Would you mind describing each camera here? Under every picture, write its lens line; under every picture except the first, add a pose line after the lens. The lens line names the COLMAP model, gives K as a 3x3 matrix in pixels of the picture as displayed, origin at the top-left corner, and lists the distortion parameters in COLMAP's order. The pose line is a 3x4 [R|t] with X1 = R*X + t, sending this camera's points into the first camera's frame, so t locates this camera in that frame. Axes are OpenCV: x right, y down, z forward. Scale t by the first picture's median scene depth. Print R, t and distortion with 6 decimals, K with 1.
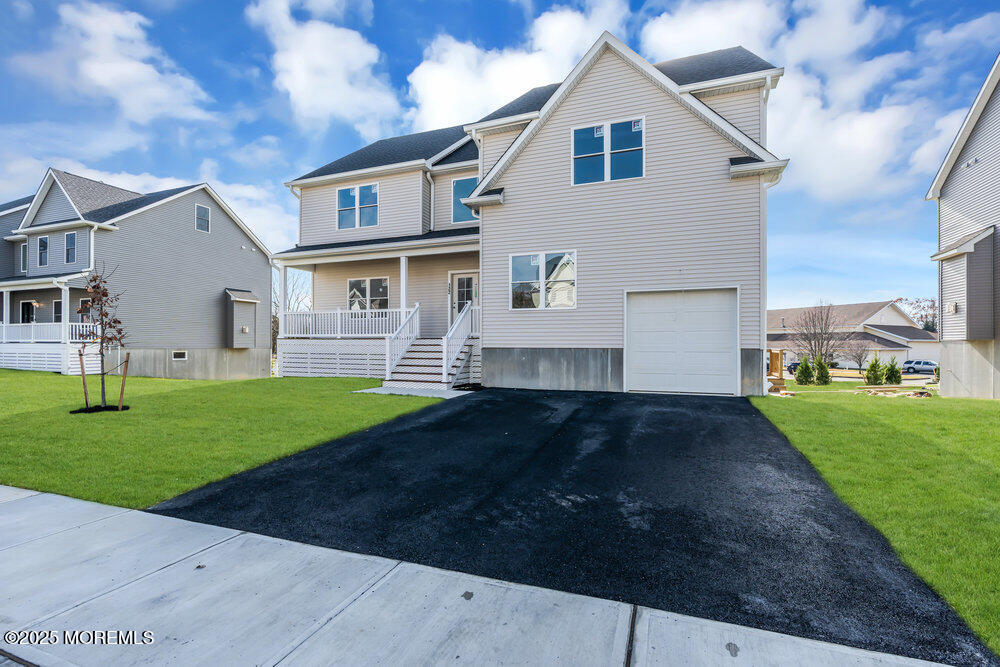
lens RADIAL K [[454.6, 0, 501.4], [0, 454.6, 348.3], [0, 0, 1]] dist [-0.002952, -0.000162]
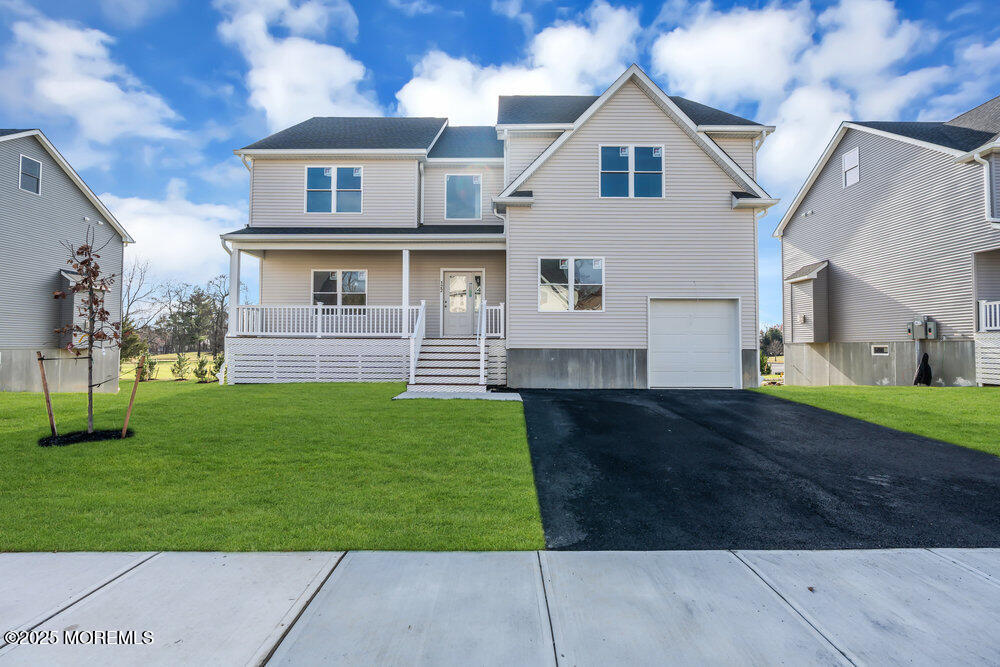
lens RADIAL K [[449.3, 0, 498.6], [0, 449.3, 336.5], [0, 0, 1]] dist [-0.004942, -0.000061]
pose [[0.935103, 0.009263, 0.354256, -0.419277], [0.000265, 0.999640, -0.026838, -0.001256], [-0.354377, 0.025190, 0.934763, 0.096977]]
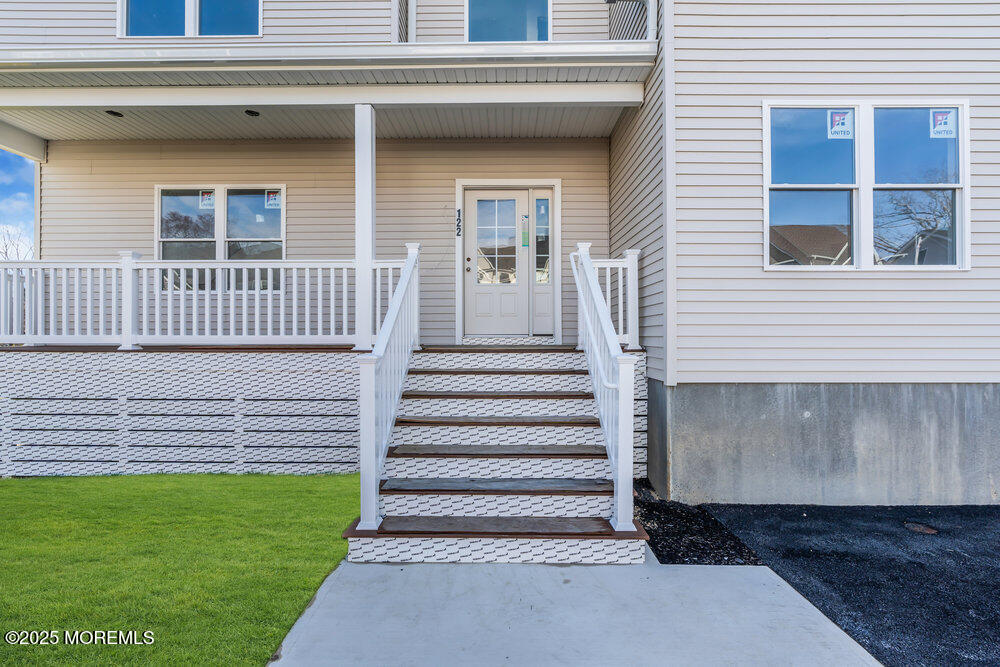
lens RADIAL K [[449.3, 0, 498.6], [0, 449.3, 336.5], [0, 0, 1]] dist [-0.004942, -0.000061]
pose [[0.938726, -0.001989, 0.344658, -0.274464], [0.004468, 0.999970, -0.006399, -0.033723], [-0.344635, 0.007547, 0.938706, 0.763730]]
